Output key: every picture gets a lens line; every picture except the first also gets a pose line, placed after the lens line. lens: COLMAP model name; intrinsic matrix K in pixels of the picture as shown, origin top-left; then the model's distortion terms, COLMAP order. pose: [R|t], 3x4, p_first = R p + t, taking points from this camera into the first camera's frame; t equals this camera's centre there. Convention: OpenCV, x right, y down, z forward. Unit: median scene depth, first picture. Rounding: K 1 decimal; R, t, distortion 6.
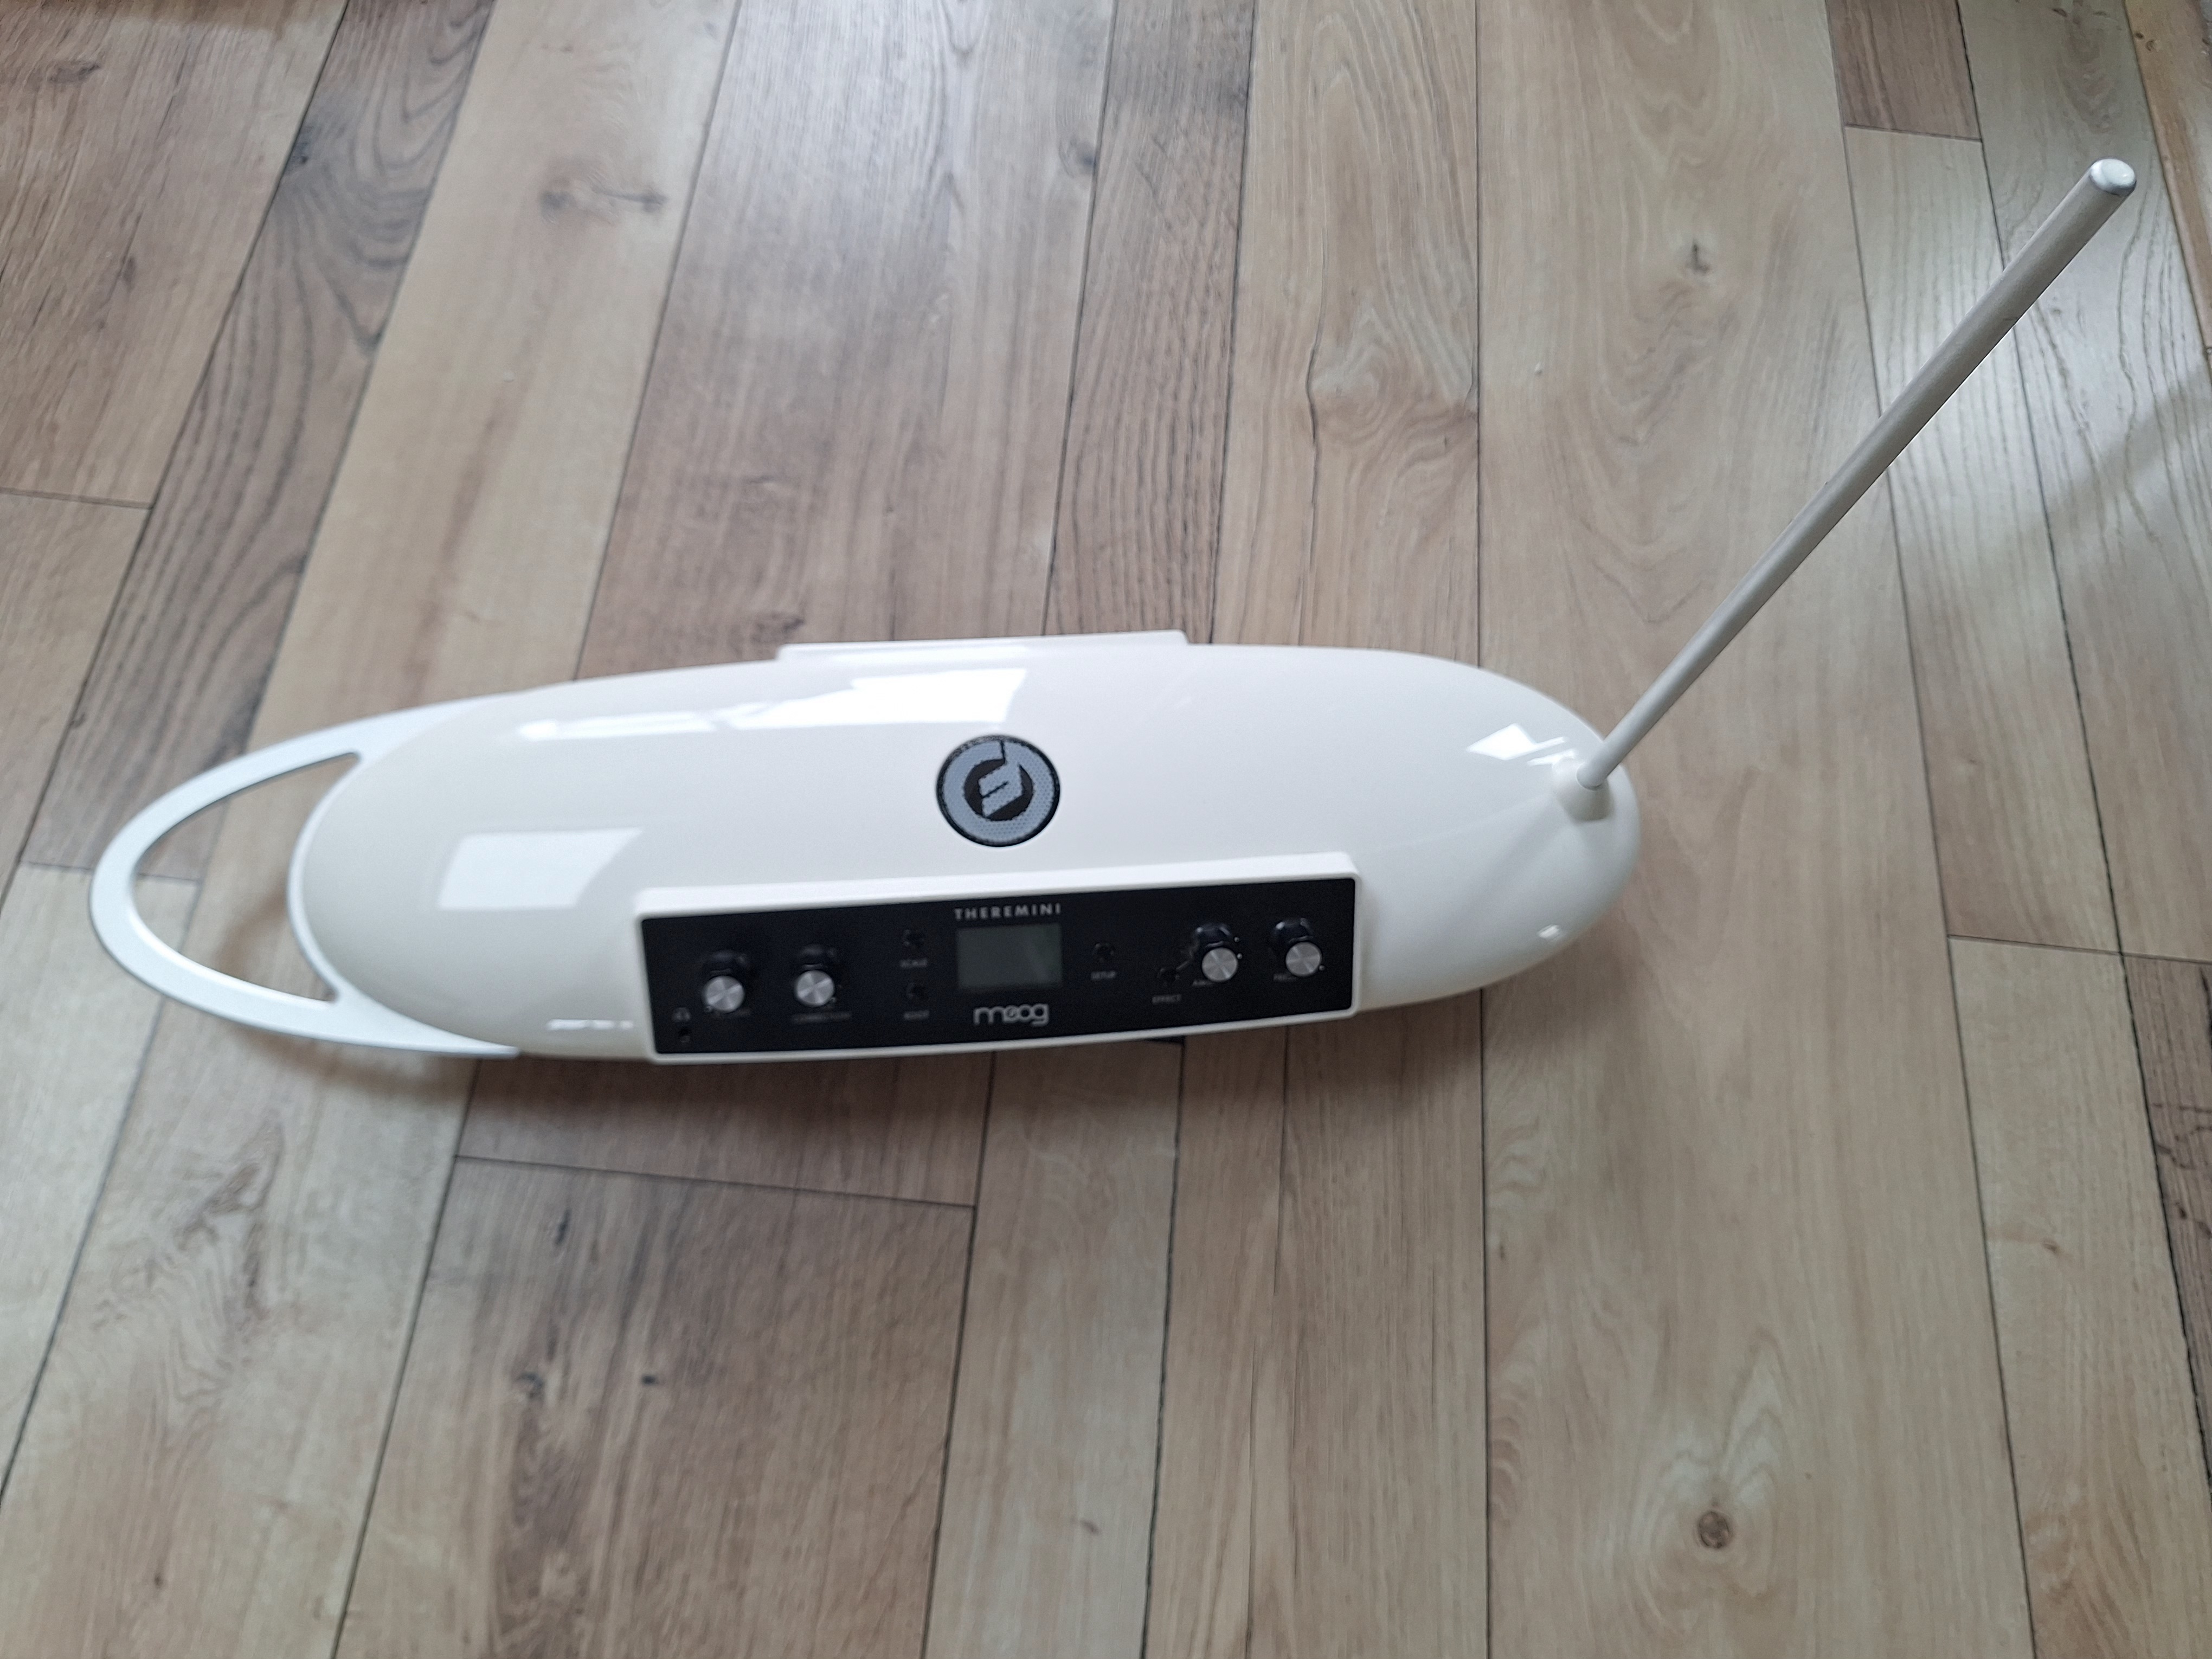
lens RADIAL K [[1584.5, 0, 1097.5], [0, 1584.5, 836.3], [0, 0, 1]] dist [0.052661, -0.090706]
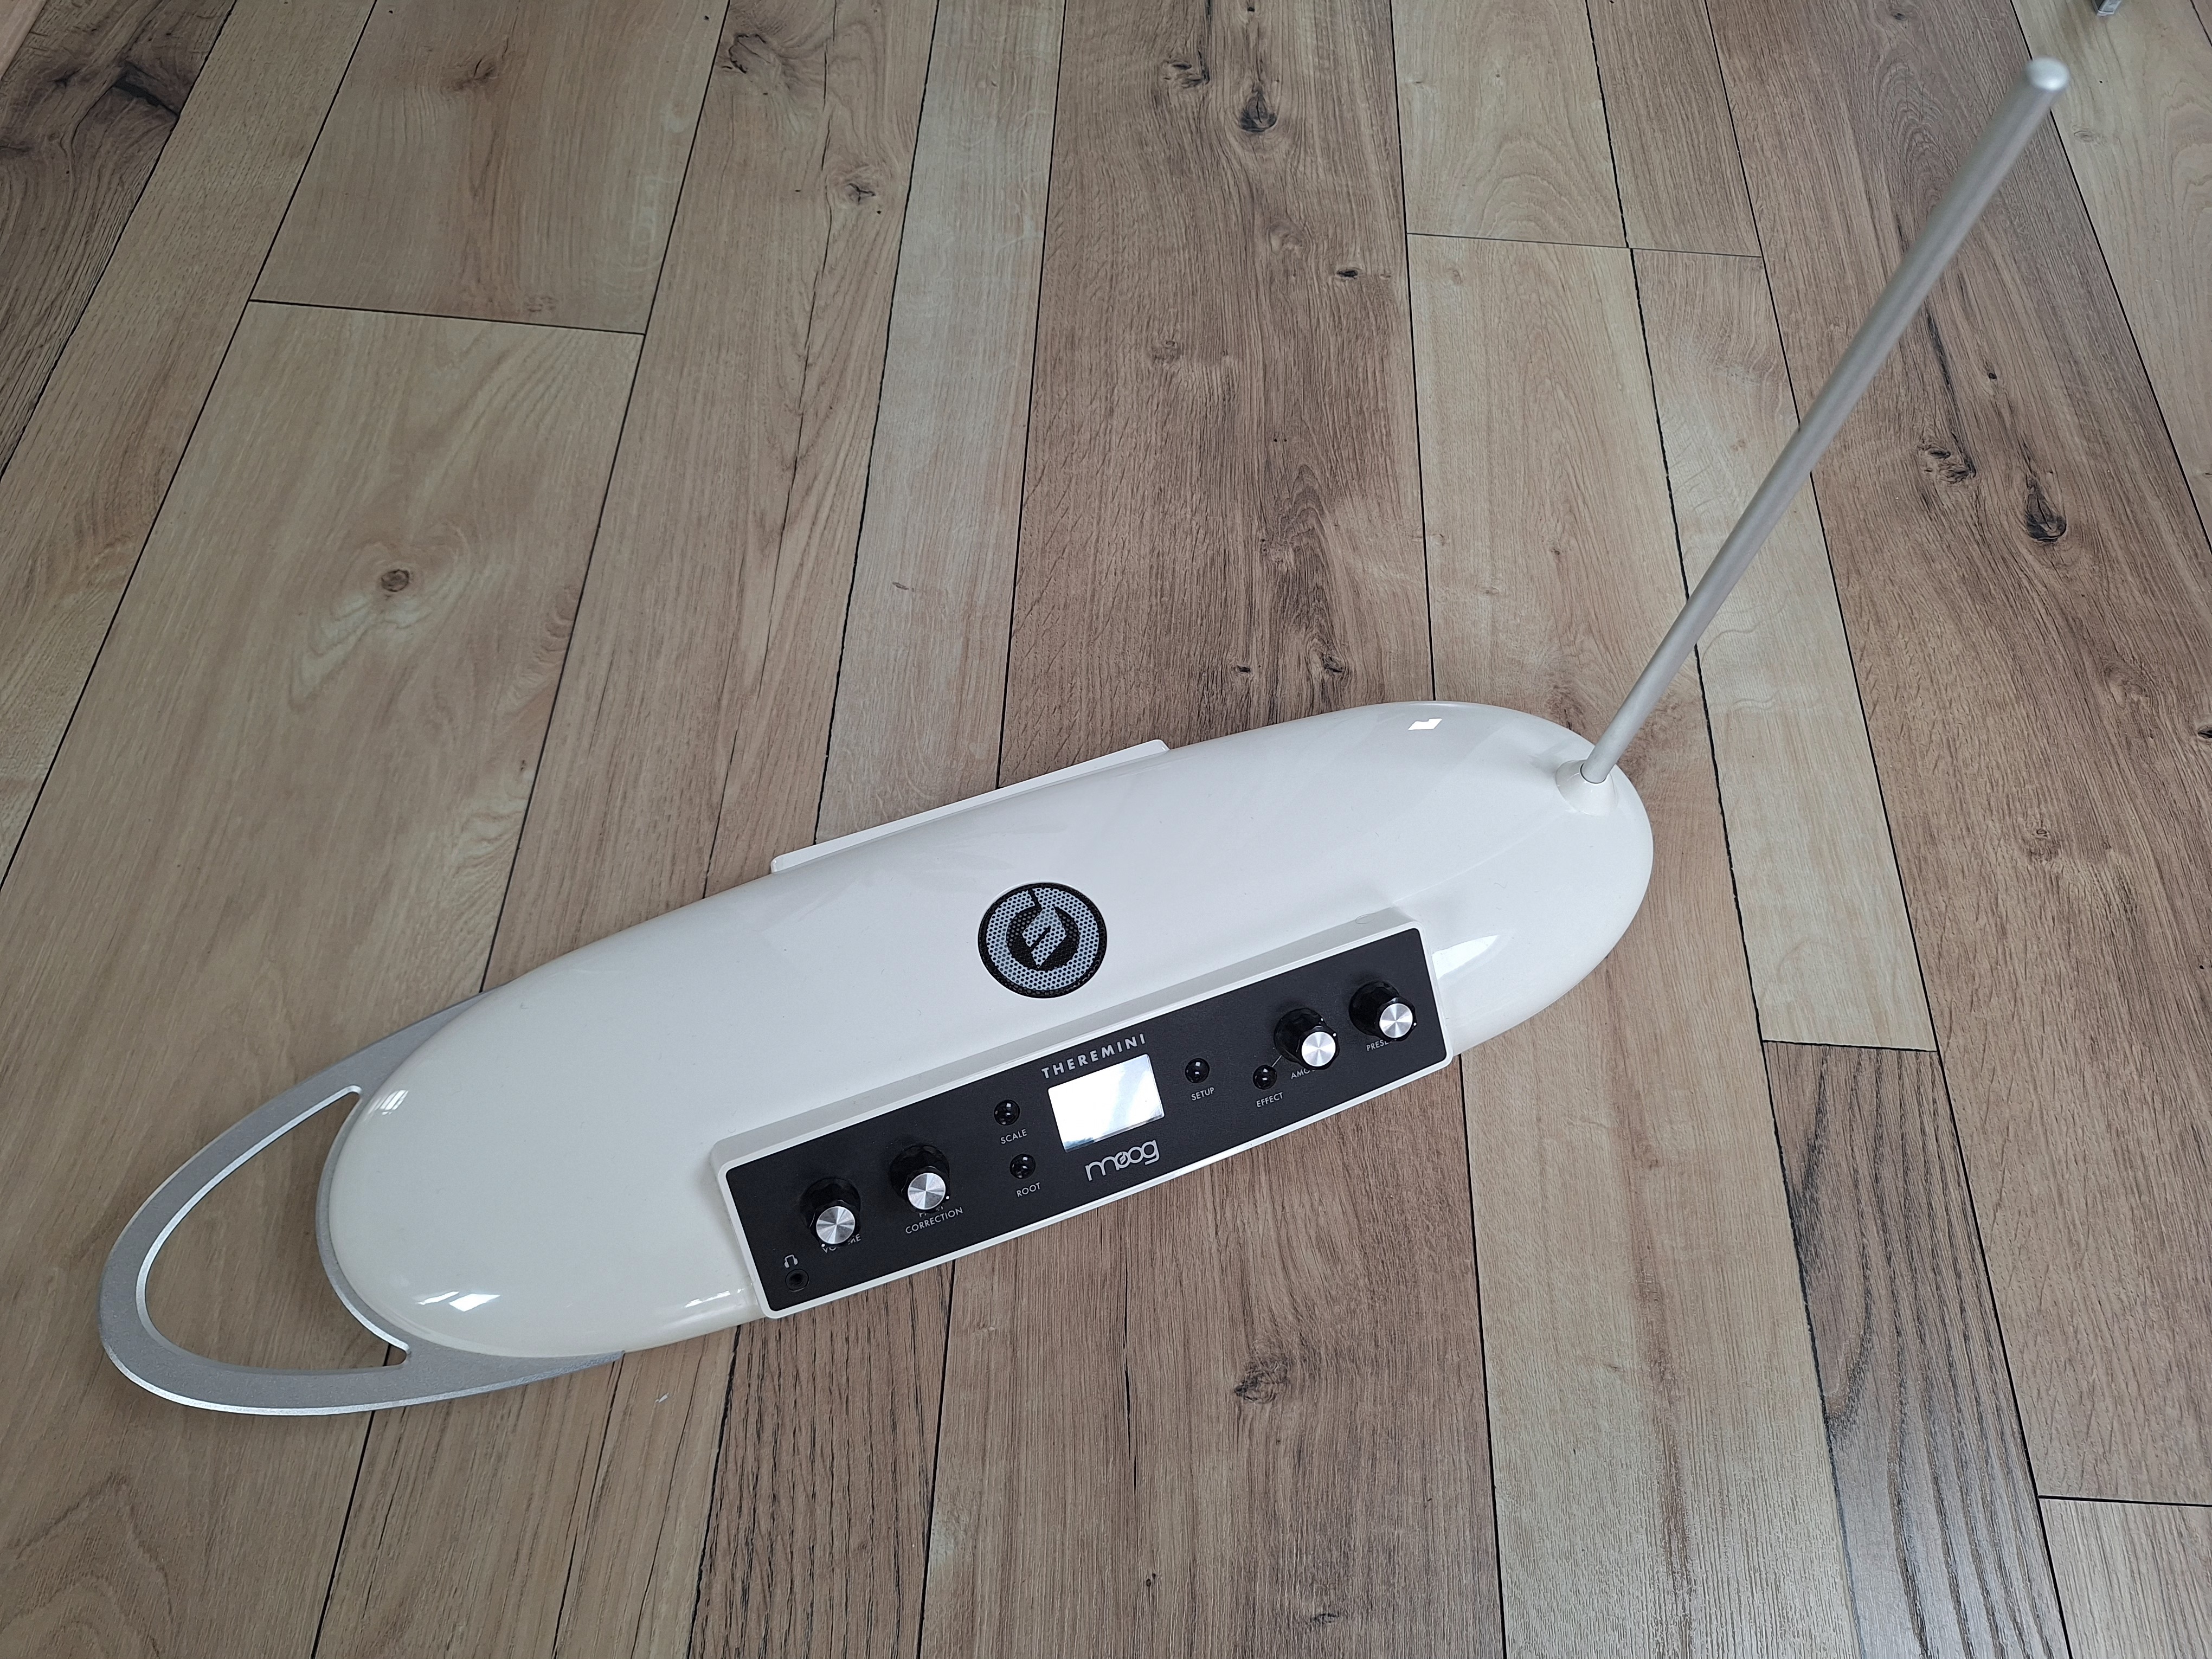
lens RADIAL K [[1584.5, 0, 1101.4], [0, 1584.5, 817.3], [0, 0, 1]] dist [0.052661, -0.090706]
pose [[-0.991536, -0.021209, -0.128086, -0.005322], [-0.087956, -0.615941, 0.782867, -0.601839], [-0.095497, 0.787507, 0.608863, 0.279039]]
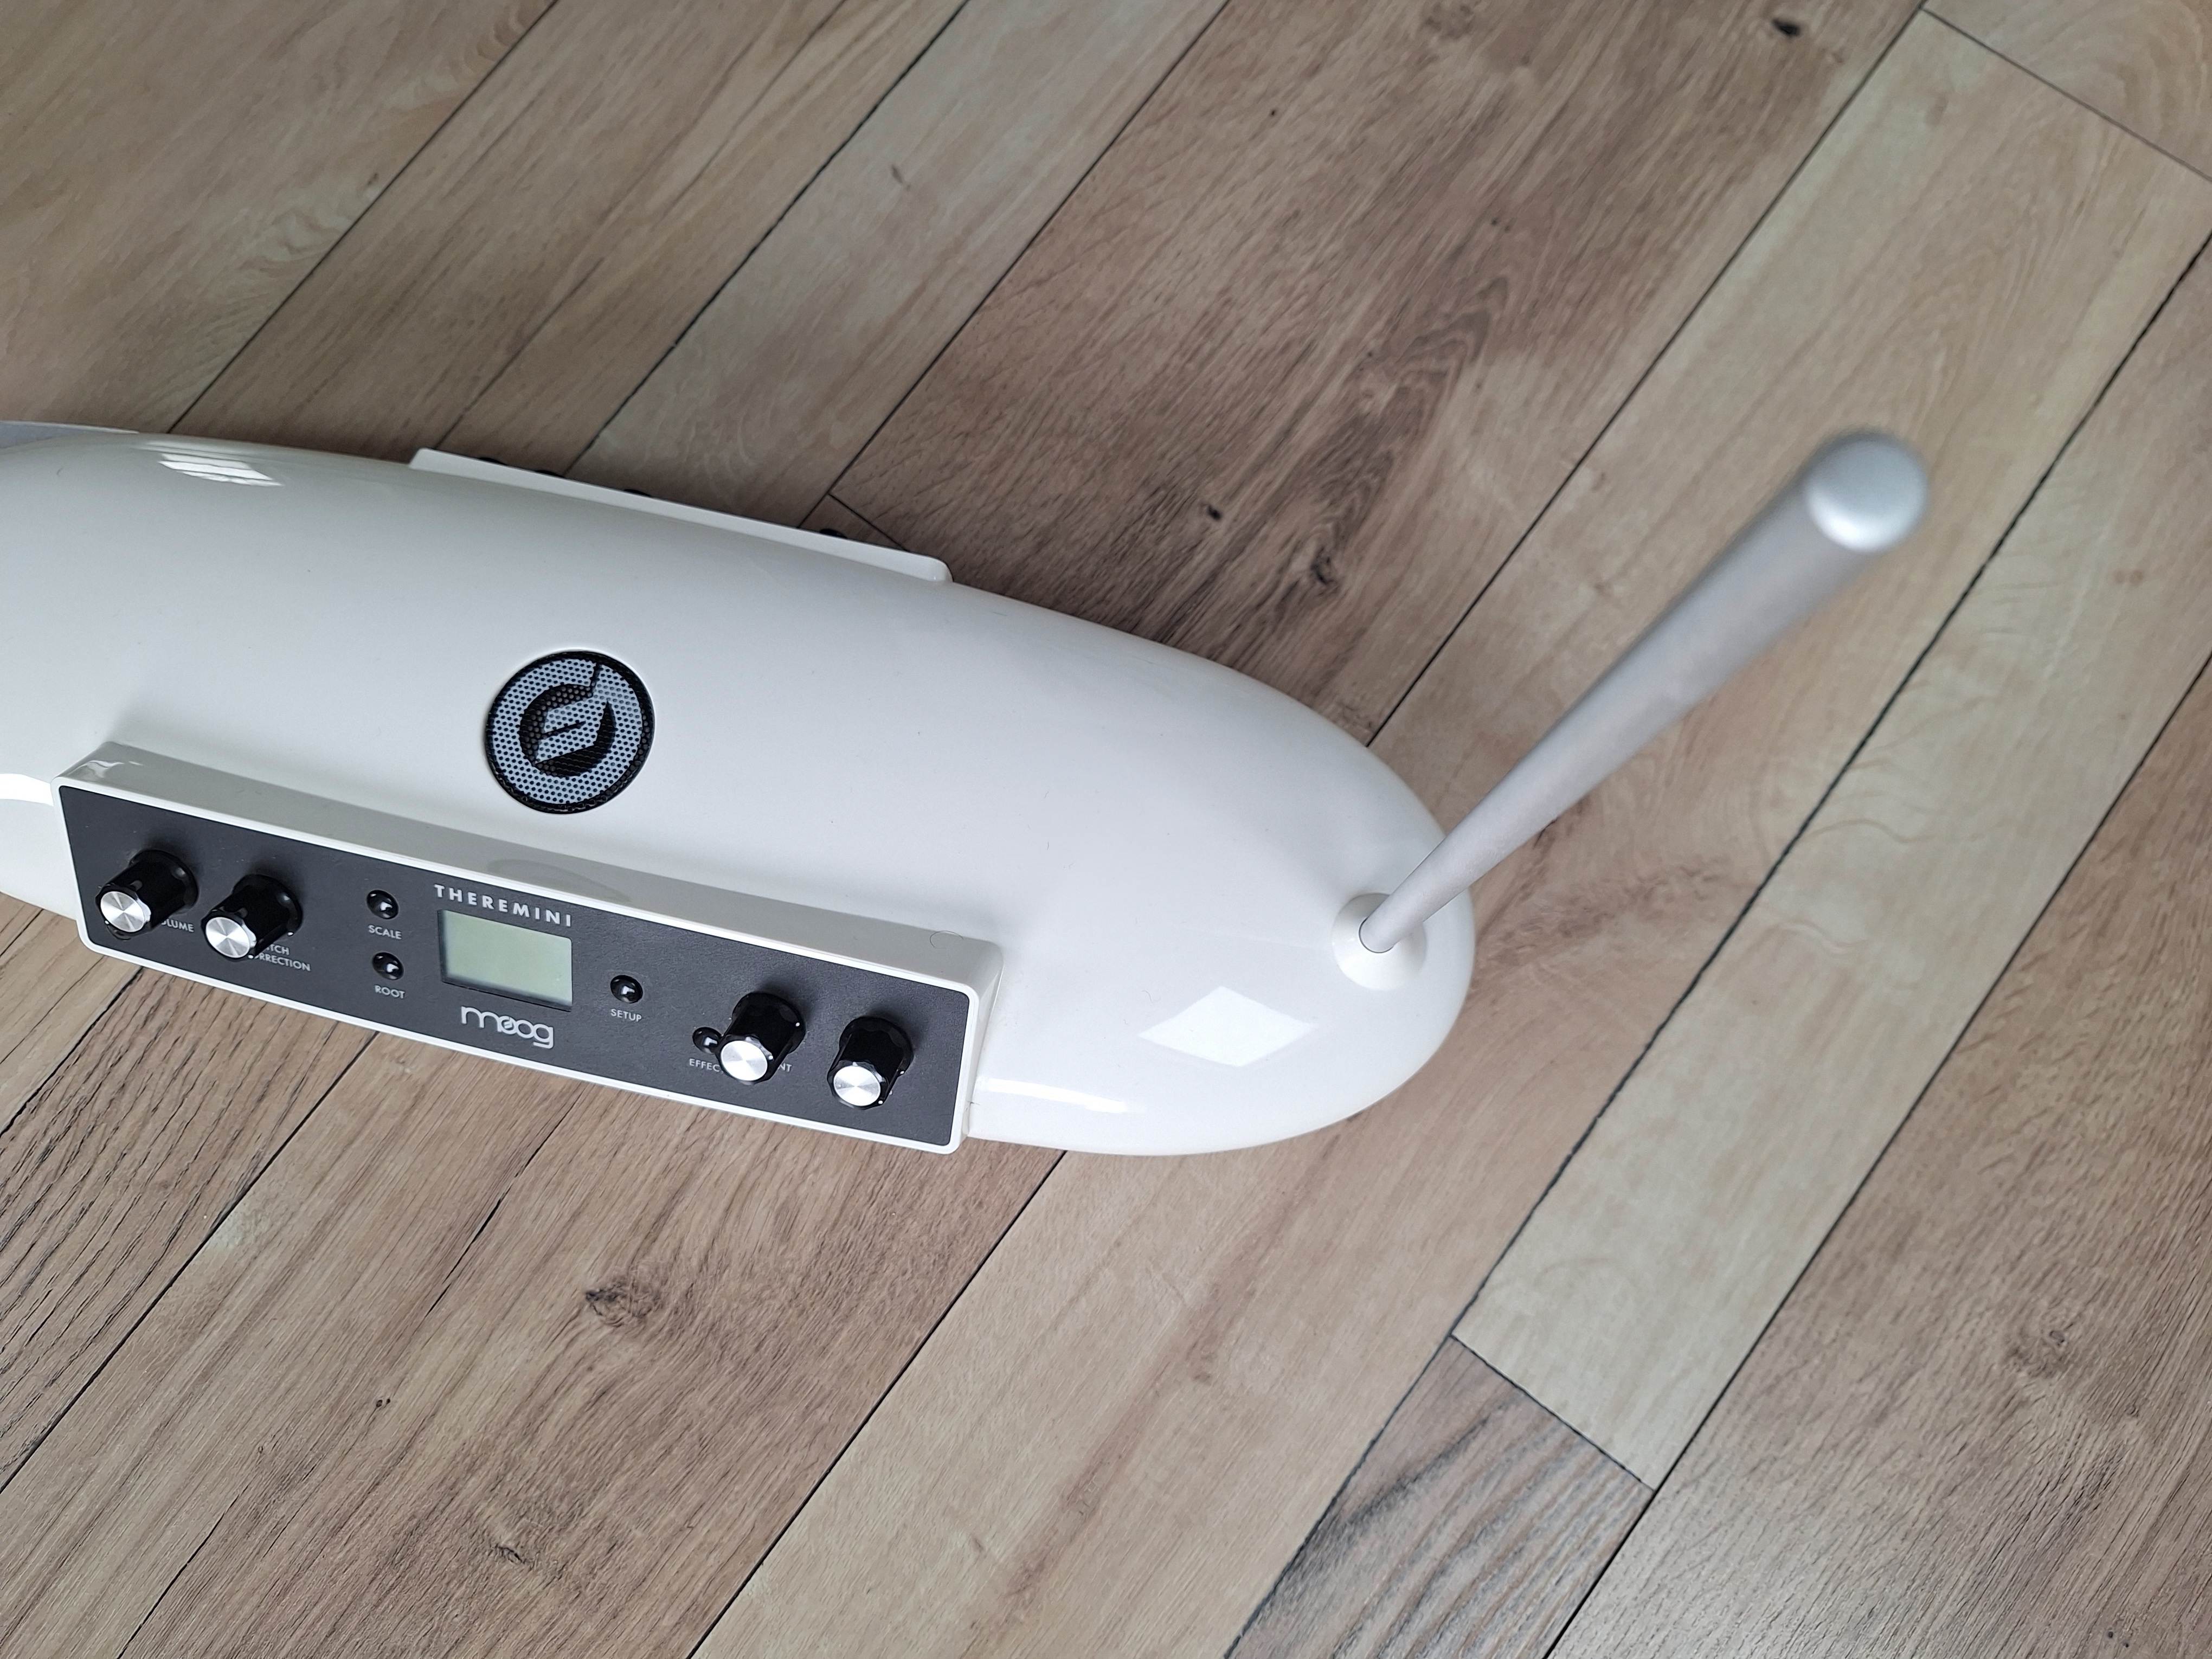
lens RADIAL K [[1548.5, 0, 1110.3], [0, 1548.5, 824.8], [0, 0, 1]] dist [0.016668, -0.034404]
pose [[-0.847453, -0.528171, 0.053464, -0.313829], [0.477278, -0.713931, 0.512355, -0.231884], [-0.232441, 0.459714, 0.857108, 0.277029]]
